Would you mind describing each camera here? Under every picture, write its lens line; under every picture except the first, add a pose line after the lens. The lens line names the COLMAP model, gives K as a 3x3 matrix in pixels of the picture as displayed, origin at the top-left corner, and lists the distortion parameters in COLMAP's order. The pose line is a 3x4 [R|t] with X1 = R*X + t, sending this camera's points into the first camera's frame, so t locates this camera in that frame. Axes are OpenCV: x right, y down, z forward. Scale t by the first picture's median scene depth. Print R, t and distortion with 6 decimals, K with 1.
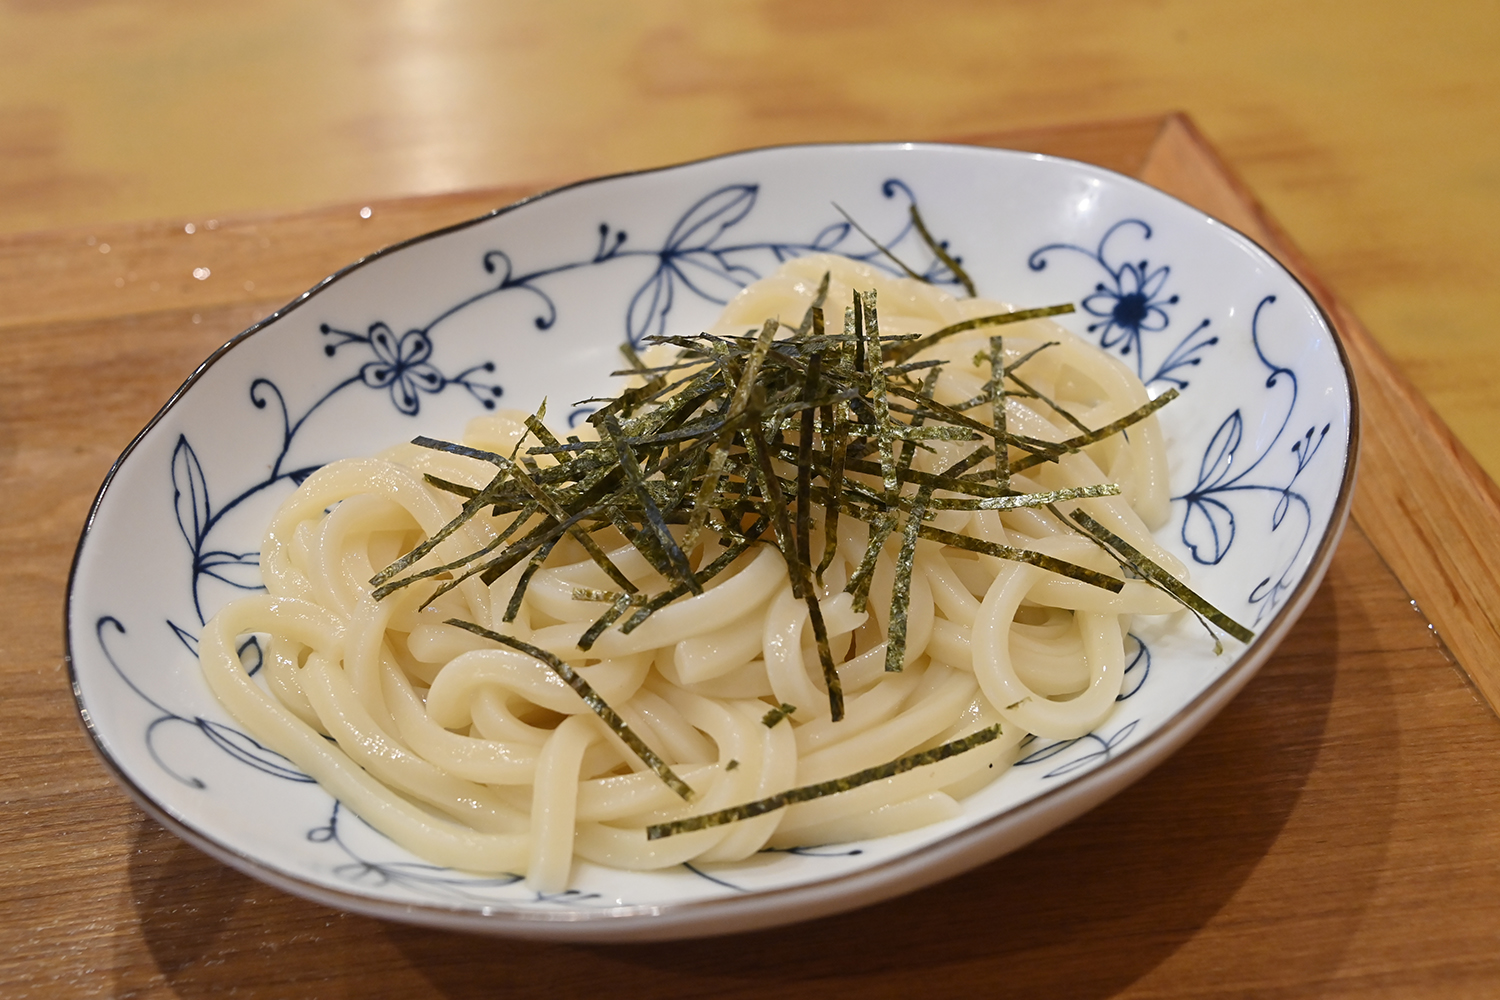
lens RADIAL K [[2112.8, 0, 750.0], [0, 2112.8, 500.0], [0, 0, 1]] dist [0.087723, 0.020814]
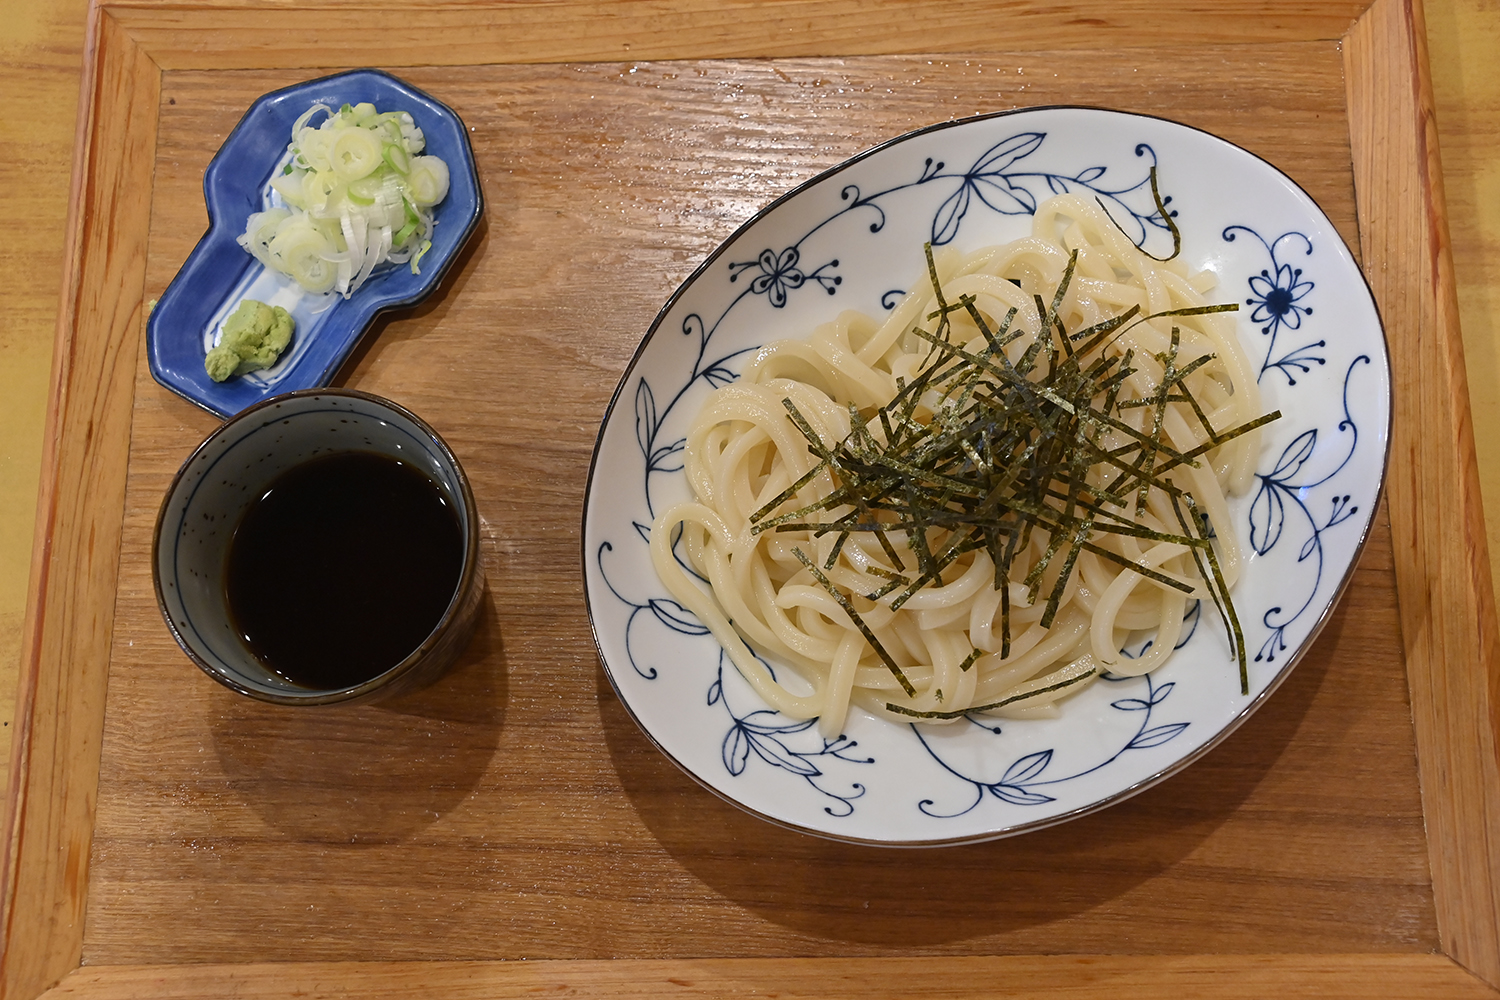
lens RADIAL K [[1688.4, 0, 750.0], [0, 1688.4, 500.0], [0, 0, 1]] dist [0.019759, 0.012788]
pose [[0.983704, 0.175262, -0.040128, -0.107916], [-0.108404, 0.756198, 0.645301, -0.712600], [0.143441, -0.630435, 0.762874, -0.016161]]
